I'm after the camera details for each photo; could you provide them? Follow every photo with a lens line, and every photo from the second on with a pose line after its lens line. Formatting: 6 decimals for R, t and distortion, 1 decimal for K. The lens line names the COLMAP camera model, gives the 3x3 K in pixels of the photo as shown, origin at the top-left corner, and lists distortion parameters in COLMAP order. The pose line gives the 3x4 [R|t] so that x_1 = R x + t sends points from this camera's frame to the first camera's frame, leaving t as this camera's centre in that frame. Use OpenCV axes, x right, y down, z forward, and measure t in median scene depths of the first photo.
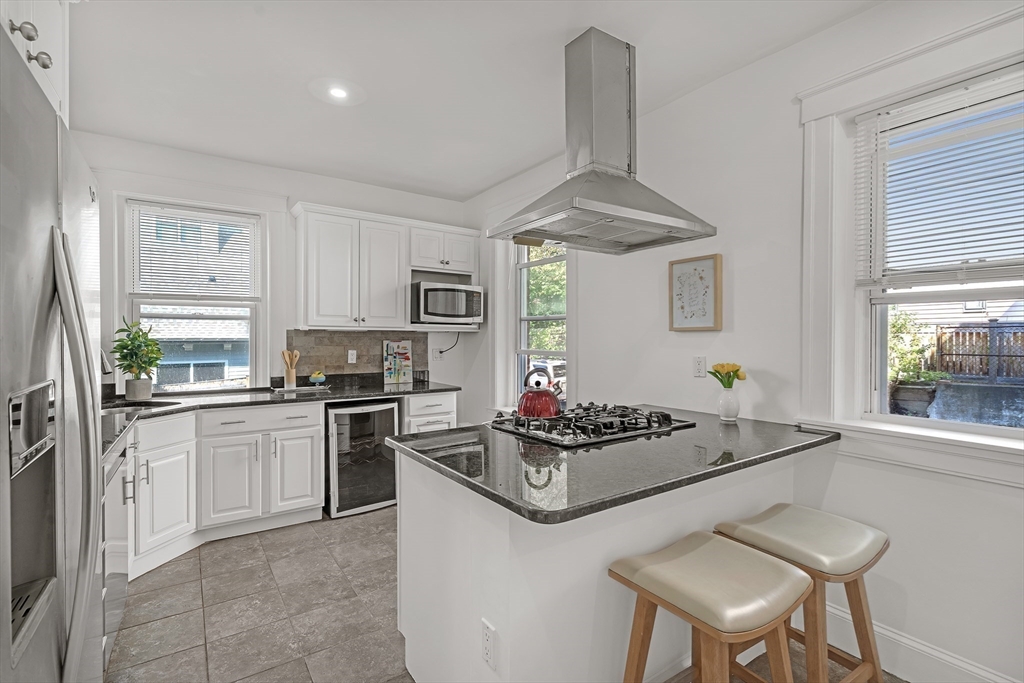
lens RADIAL K [[464.8, 0, 509.4], [0, 464.8, 338.2], [0, 0, 1]] dist [0.002471, 0.000306]
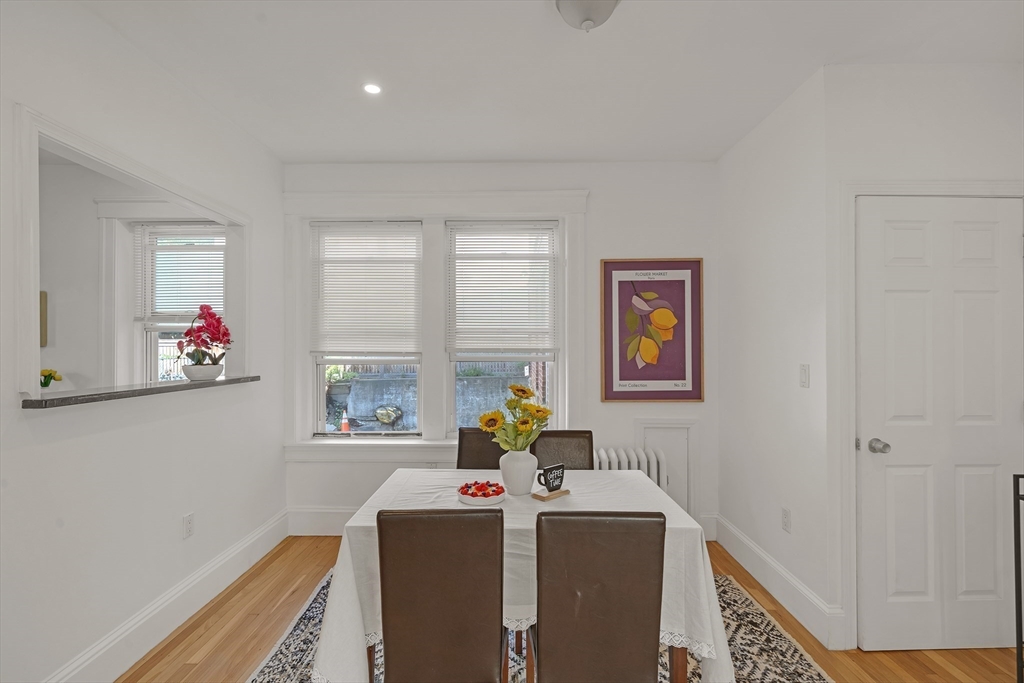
lens RADIAL K [[464.8, 0, 513.3], [0, 464.8, 342.9], [0, 0, 1]] dist [0.002471, 0.000306]
pose [[0.563462, 0.003794, 0.826133, 0.075162], [0.007222, 0.999929, -0.009518, -0.002278], [-0.826110, 0.011329, 0.563395, -0.744298]]
